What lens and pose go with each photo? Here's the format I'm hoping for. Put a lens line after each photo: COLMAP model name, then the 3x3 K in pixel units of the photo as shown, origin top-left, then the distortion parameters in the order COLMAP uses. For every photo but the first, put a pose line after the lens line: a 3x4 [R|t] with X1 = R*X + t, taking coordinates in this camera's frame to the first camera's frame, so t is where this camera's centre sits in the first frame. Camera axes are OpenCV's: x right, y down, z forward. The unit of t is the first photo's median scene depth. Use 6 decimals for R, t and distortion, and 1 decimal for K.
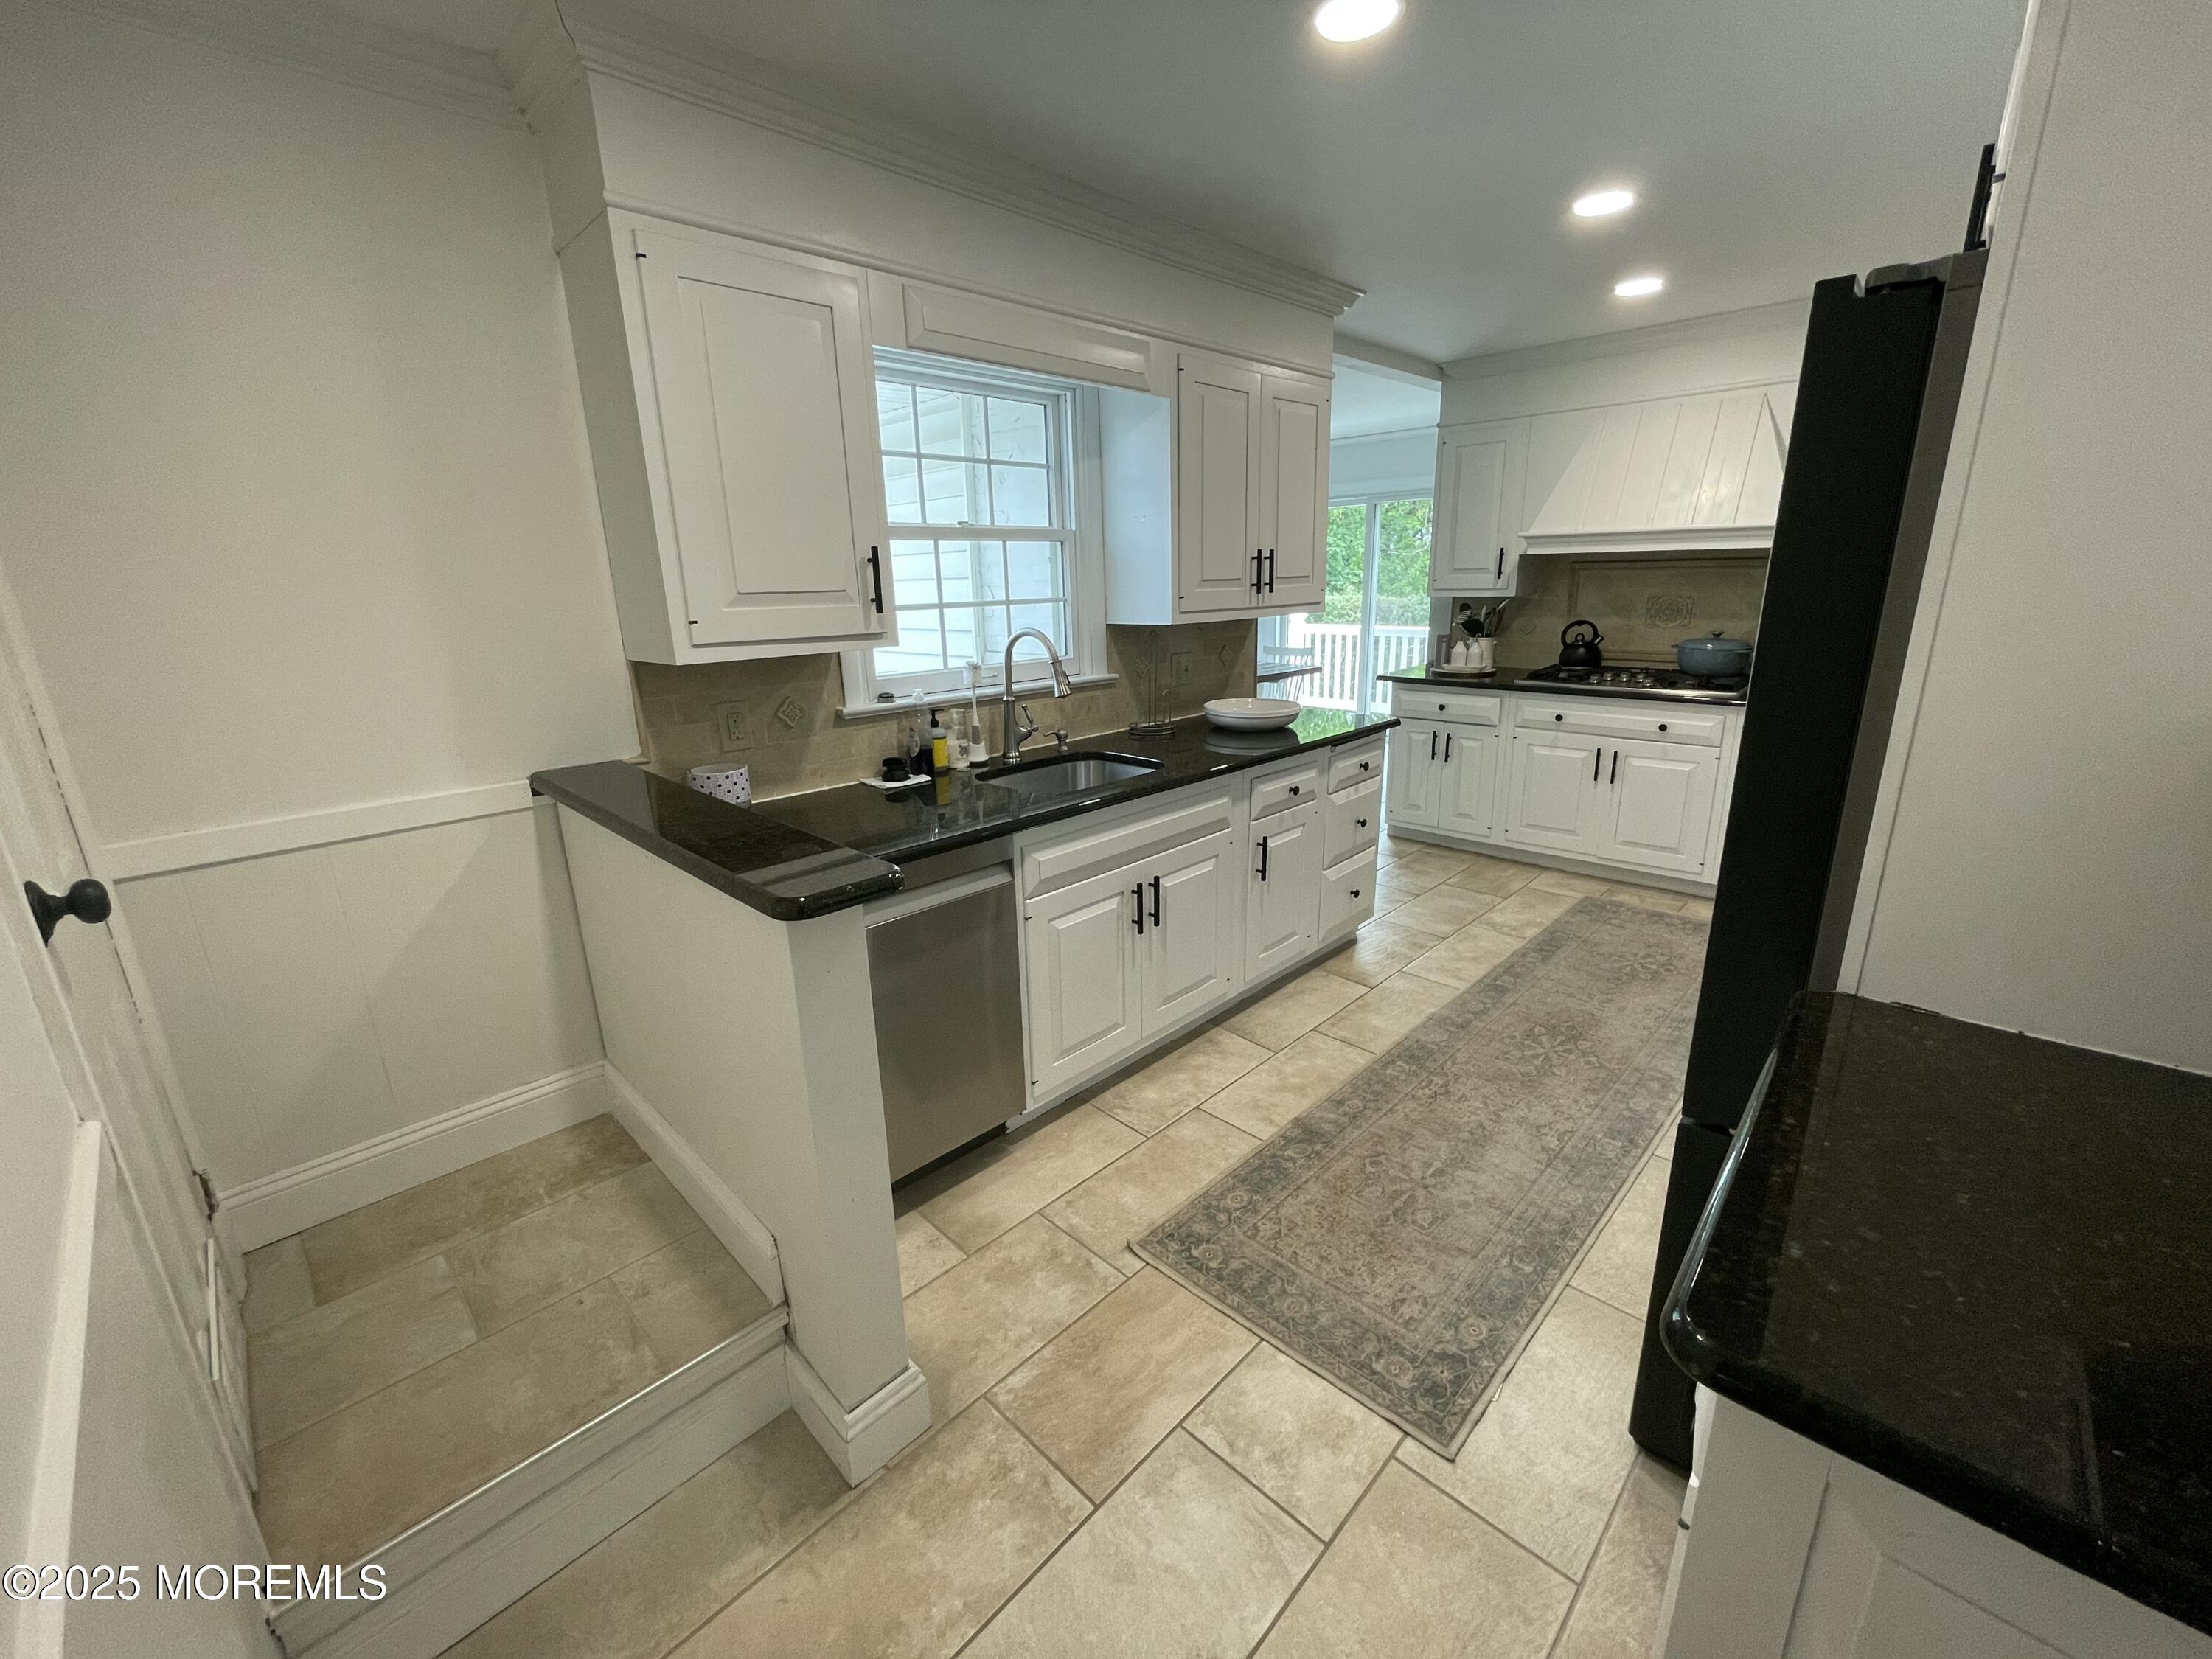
lens RADIAL K [[899.4, 0, 1100.0], [0, 899.4, 829.7], [0, 0, 1]] dist [0.000095, -0.000137]
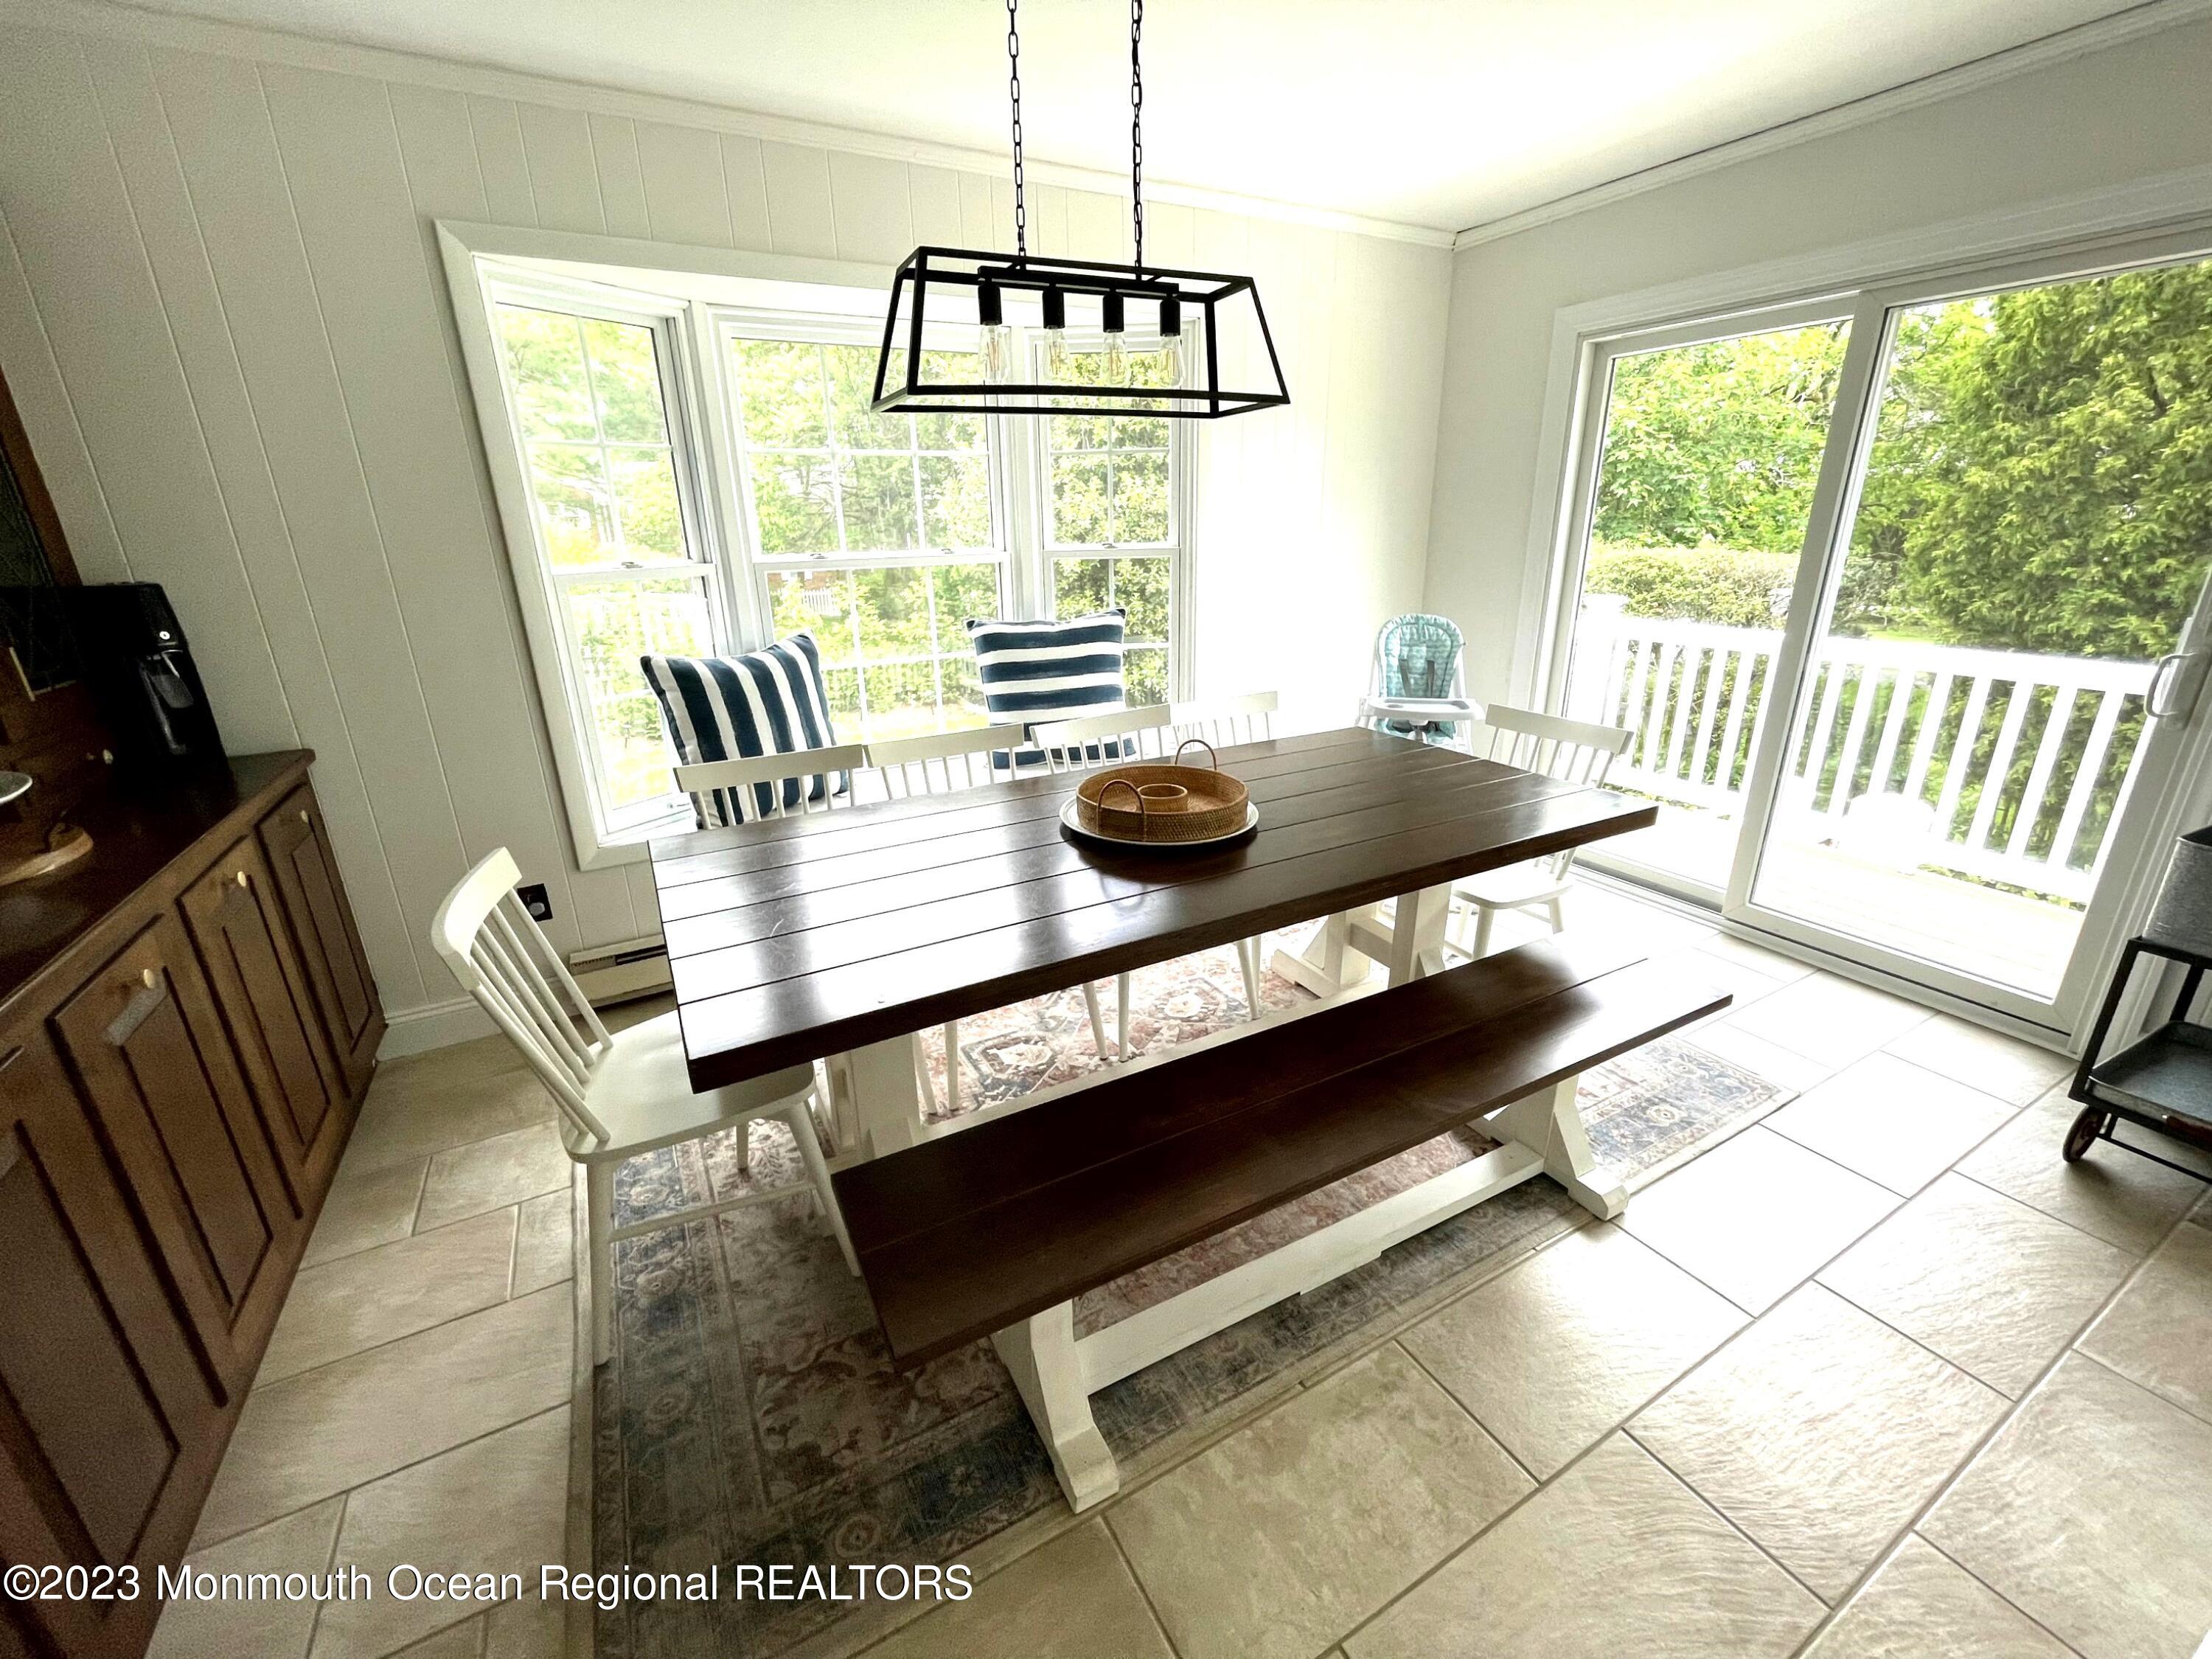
lens RADIAL K [[898.1, 0, 1106.0], [0, 898.1, 829.5], [0, 0, 1]] dist [0.000187, 0.000003]
pose [[0.958449, 0.103183, -0.265948, 0.175510], [-0.087092, 0.993621, 0.071634, -0.207999], [0.271643, -0.045496, 0.961322, 0.761320]]
